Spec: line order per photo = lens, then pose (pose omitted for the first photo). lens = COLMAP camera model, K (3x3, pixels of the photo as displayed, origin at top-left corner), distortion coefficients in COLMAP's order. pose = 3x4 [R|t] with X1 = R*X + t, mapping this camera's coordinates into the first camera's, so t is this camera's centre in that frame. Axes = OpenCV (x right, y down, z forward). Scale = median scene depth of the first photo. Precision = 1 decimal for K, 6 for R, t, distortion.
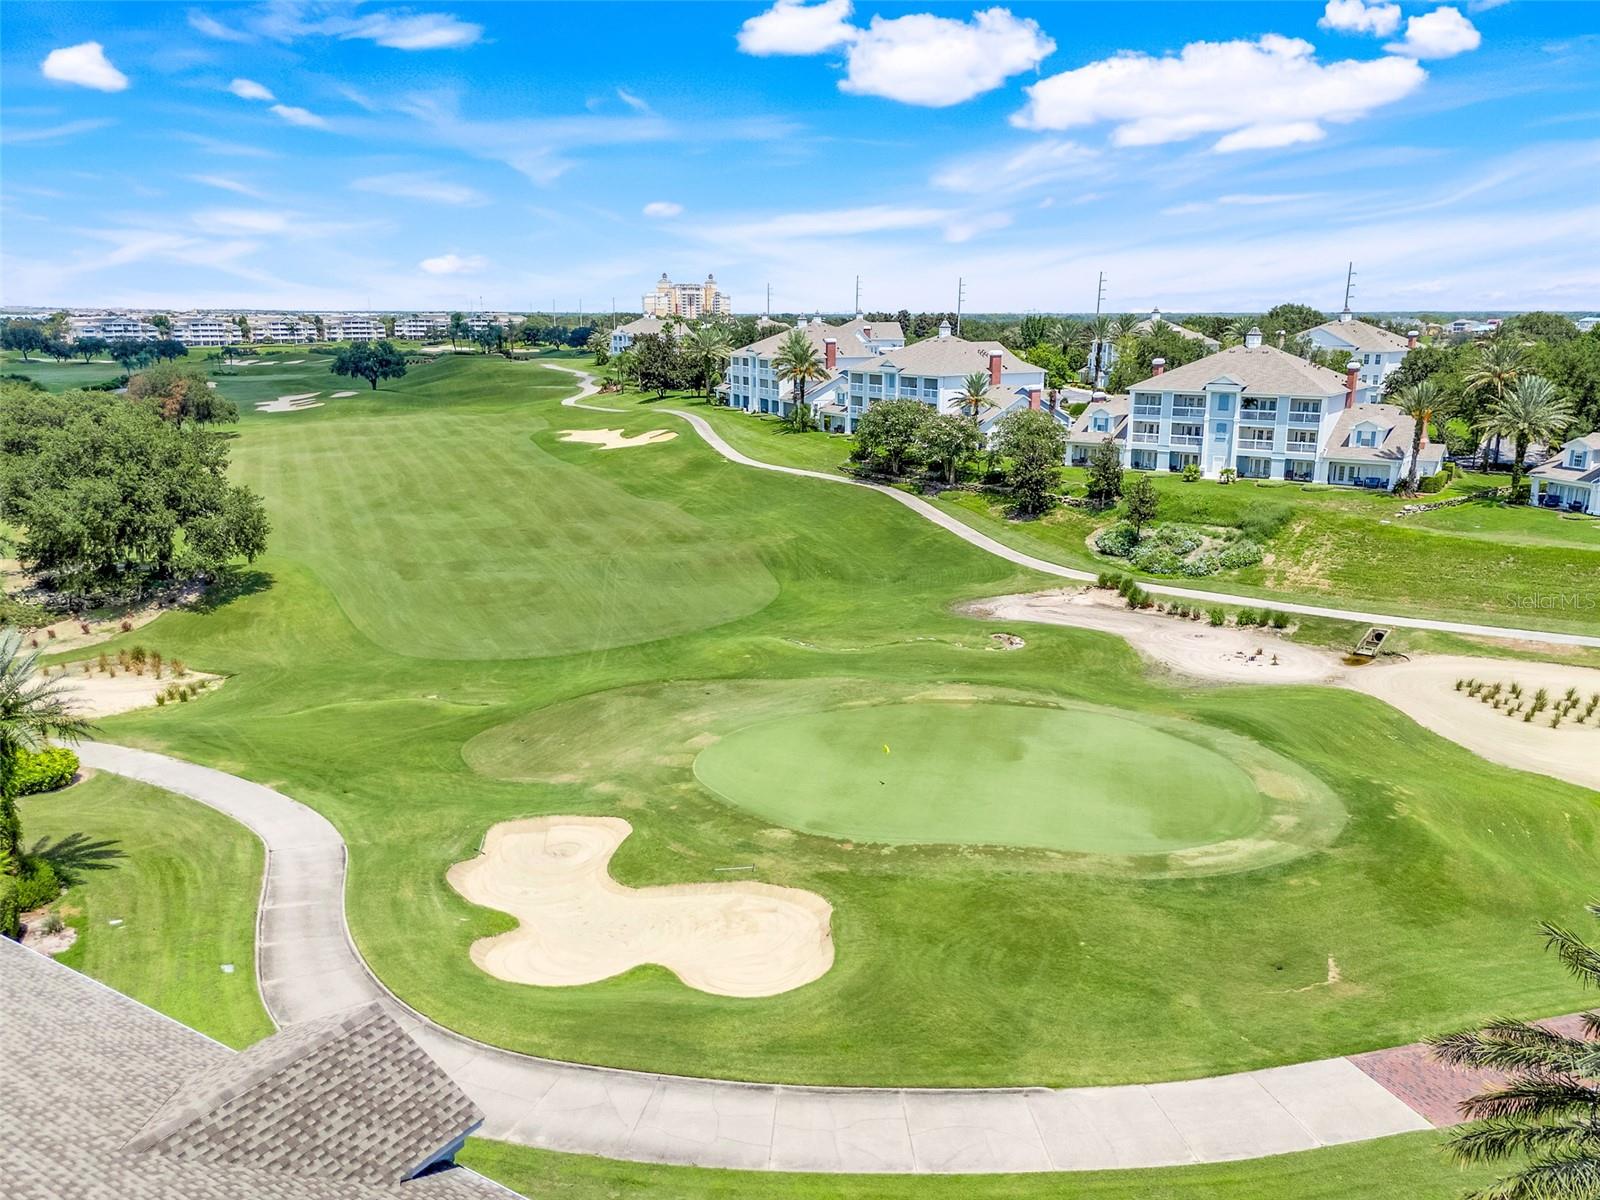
lens RADIAL K [[1171.8, 0, 800.0], [0, 1171.8, 600.0], [0, 0, 1]] dist [0.065934, -0.059295]
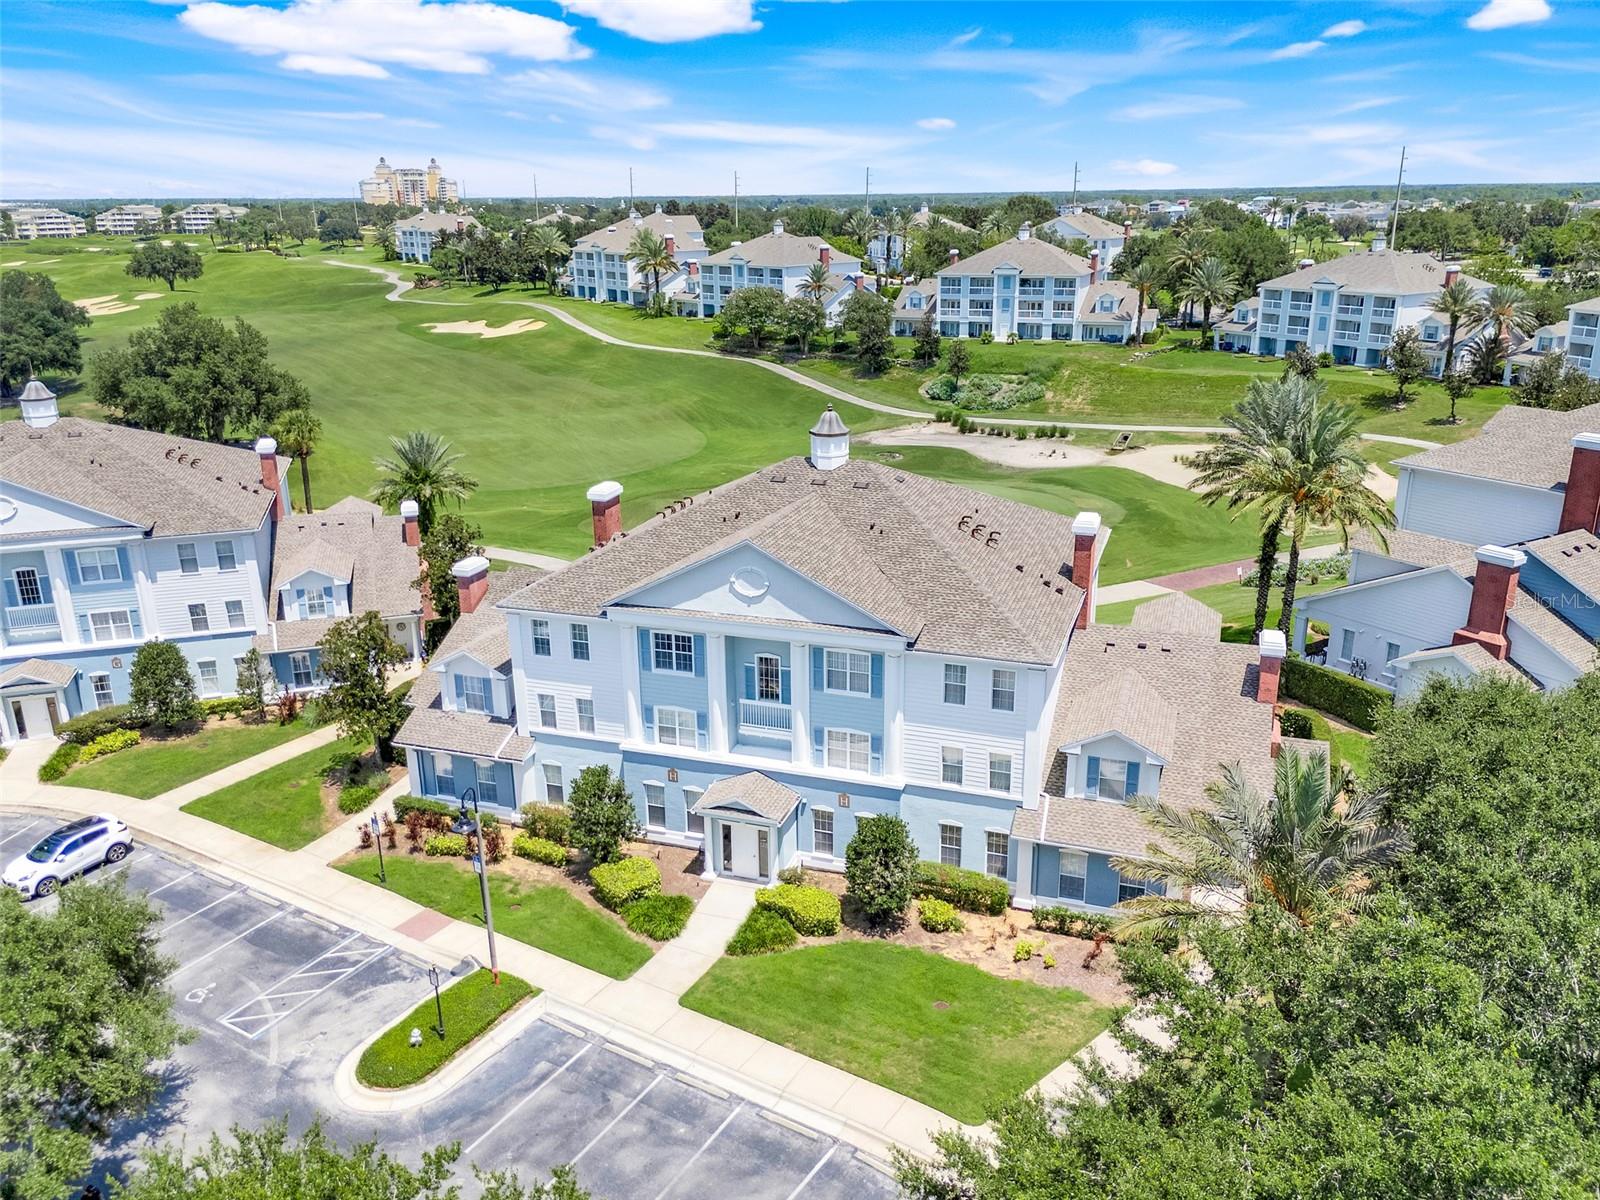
lens RADIAL K [[1208.6, 0, 800.0], [0, 1208.6, 600.0], [0, 0, 1]] dist [0.115552, -0.219730]
pose [[0.973942, -0.081188, 0.211766, -0.188665], [0.063807, 0.994104, 0.087668, 0.053377], [-0.217636, -0.071871, 0.973380, -0.314079]]
